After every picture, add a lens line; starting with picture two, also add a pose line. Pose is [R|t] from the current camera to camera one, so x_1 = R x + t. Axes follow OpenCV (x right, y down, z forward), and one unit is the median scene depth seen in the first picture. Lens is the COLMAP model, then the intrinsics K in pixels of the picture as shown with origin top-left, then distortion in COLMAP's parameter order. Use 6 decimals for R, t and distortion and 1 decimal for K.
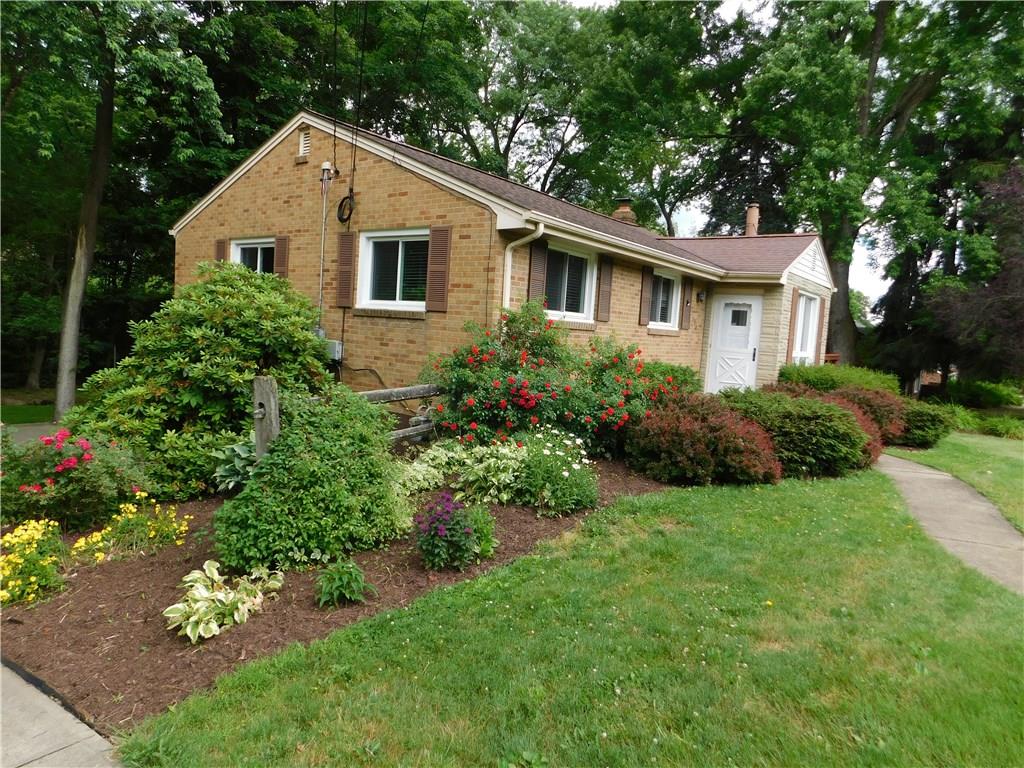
lens RADIAL K [[677.7, 0, 511.3], [0, 677.7, 389.7], [0, 0, 1]] dist [-0.055621, 0.030463]
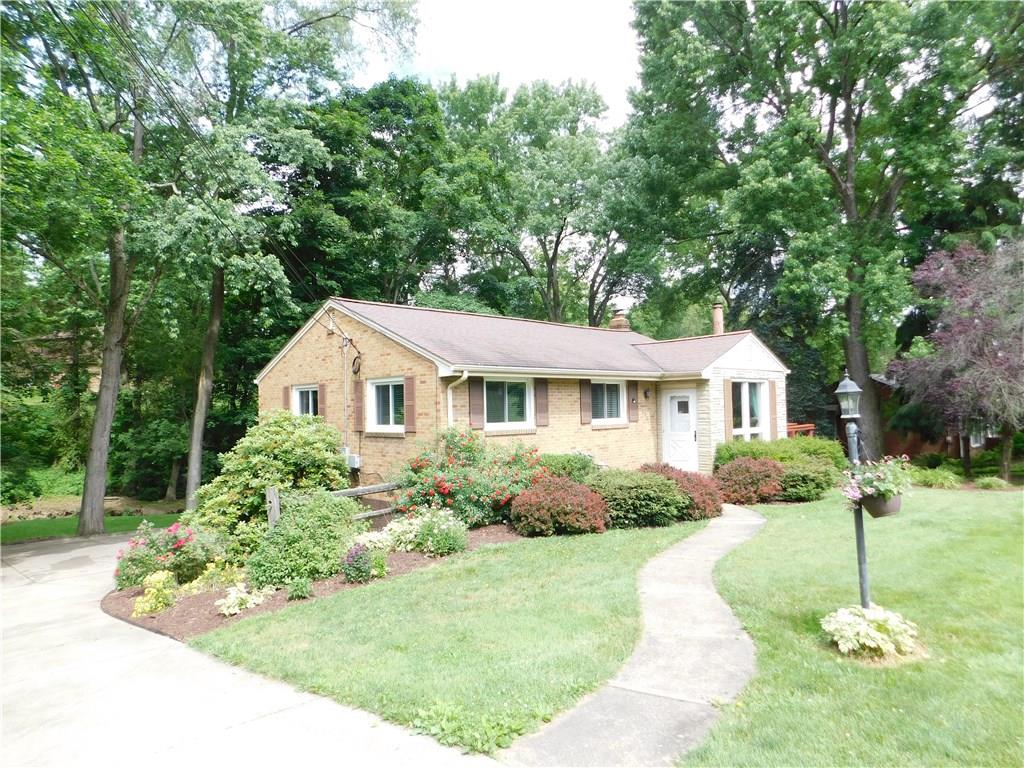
lens RADIAL K [[677.7, 0, 511.9], [0, 677.7, 383.7], [0, 0, 1]] dist [-0.055621, 0.030463]
pose [[0.984961, -0.090099, -0.147427, 0.357458], [0.069743, 0.987994, -0.137852, 0.000859], [0.158077, 0.125497, 0.979419, -0.465040]]
